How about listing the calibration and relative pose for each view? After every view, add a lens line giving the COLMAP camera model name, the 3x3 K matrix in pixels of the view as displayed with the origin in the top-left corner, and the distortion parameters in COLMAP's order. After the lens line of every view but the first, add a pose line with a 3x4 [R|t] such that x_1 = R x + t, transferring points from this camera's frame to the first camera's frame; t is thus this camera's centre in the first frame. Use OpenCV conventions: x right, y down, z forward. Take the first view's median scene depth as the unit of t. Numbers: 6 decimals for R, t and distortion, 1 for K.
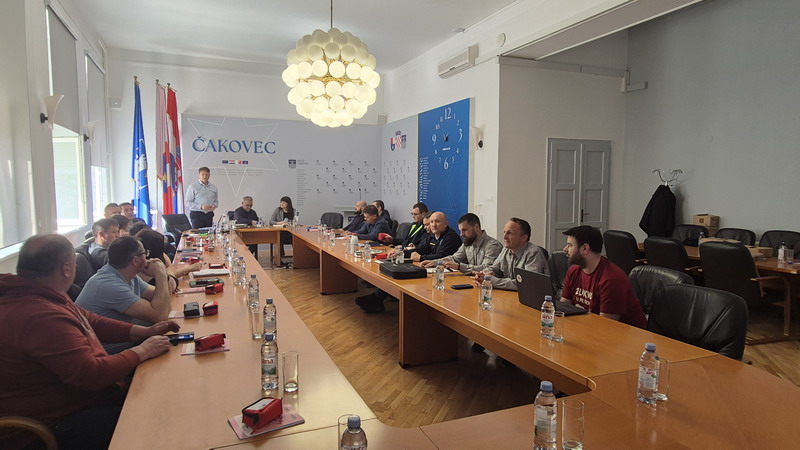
lens RADIAL K [[479.3, 0, 389.5], [0, 479.3, 230.9], [0, 0, 1]] dist [-0.002314, 0.009696]
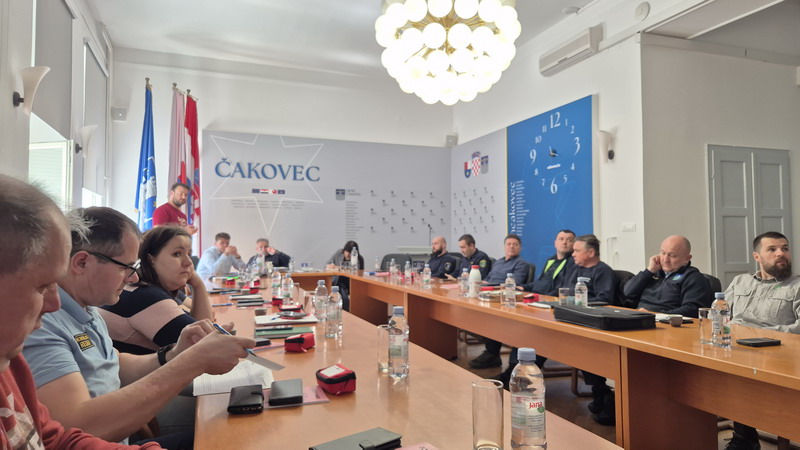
lens RADIAL K [[544.1, 0, 402.0], [0, 544.1, 224.6], [0, 0, 1]] dist [0.040237, -0.019581]
pose [[0.999623, -0.007488, -0.026428, -0.101551], [0.003995, 0.991529, -0.129826, 0.029918], [0.027176, 0.129672, 0.991184, 0.170385]]
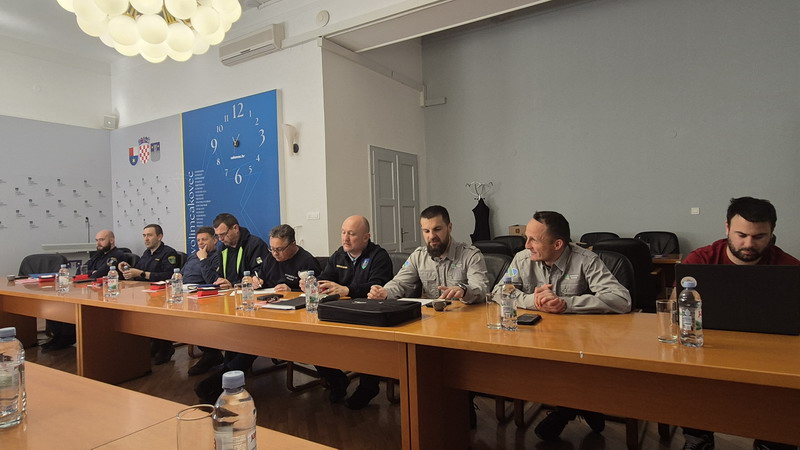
lens RADIAL K [[479.3, 0, 389.2], [0, 479.3, 223.5], [0, 0, 1]] dist [-0.002314, 0.009696]
pose [[0.810289, -0.031391, 0.585189, -0.138166], [0.096487, 0.992083, -0.080385, 0.015732], [-0.578033, 0.121598, 0.806903, 0.287665]]
